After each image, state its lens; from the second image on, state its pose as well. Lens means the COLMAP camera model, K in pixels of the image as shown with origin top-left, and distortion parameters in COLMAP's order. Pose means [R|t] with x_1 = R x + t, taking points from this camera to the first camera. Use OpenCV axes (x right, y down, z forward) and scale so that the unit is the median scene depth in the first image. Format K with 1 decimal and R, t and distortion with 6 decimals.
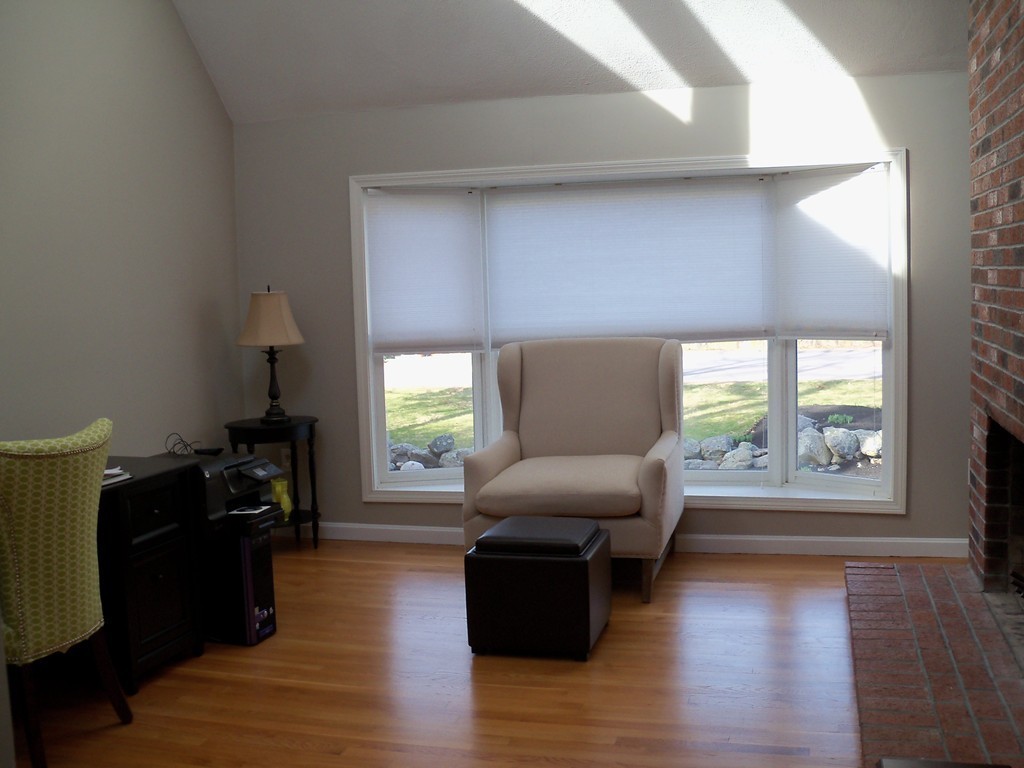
lens RADIAL K [[1071.1, 0, 512.0], [0, 1071.1, 384.0], [0, 0, 1]] dist [-0.236395, 0.262514]
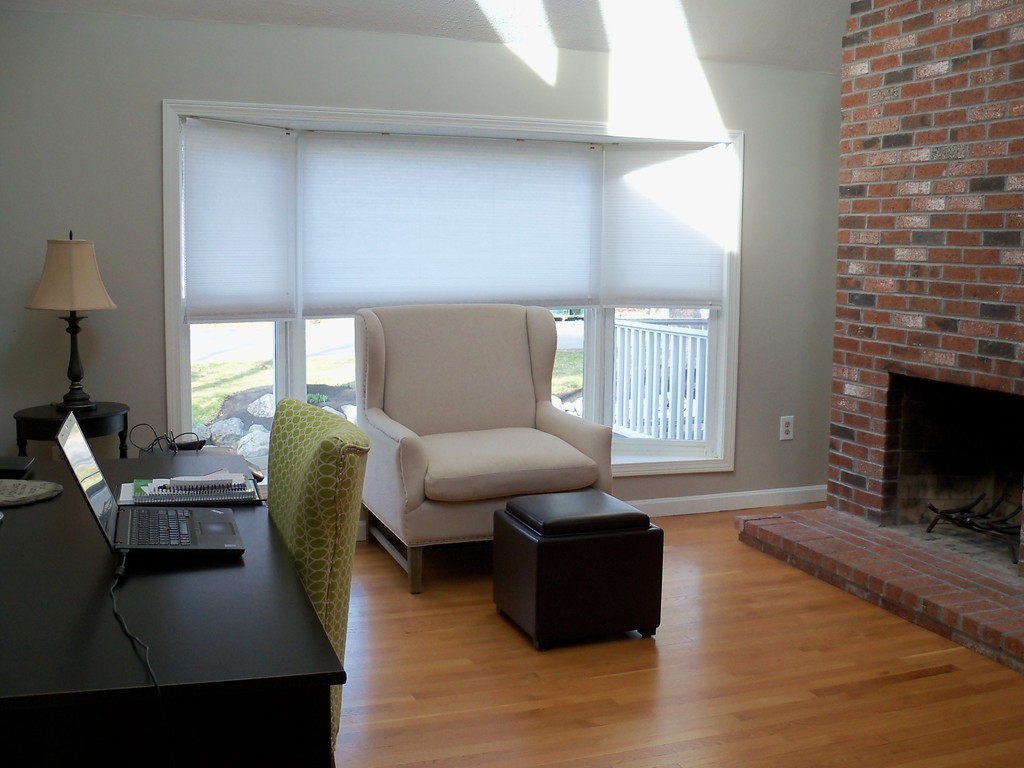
lens RADIAL K [[1118.2, 0, 512.0], [0, 1118.2, 384.0], [0, 0, 1]] dist [-0.176621, 0.030120]
pose [[0.808288, -0.026862, 0.588175, -0.460093], [0.018597, 0.999625, 0.020096, 0.007382], [-0.588494, -0.005305, 0.808484, 0.194537]]
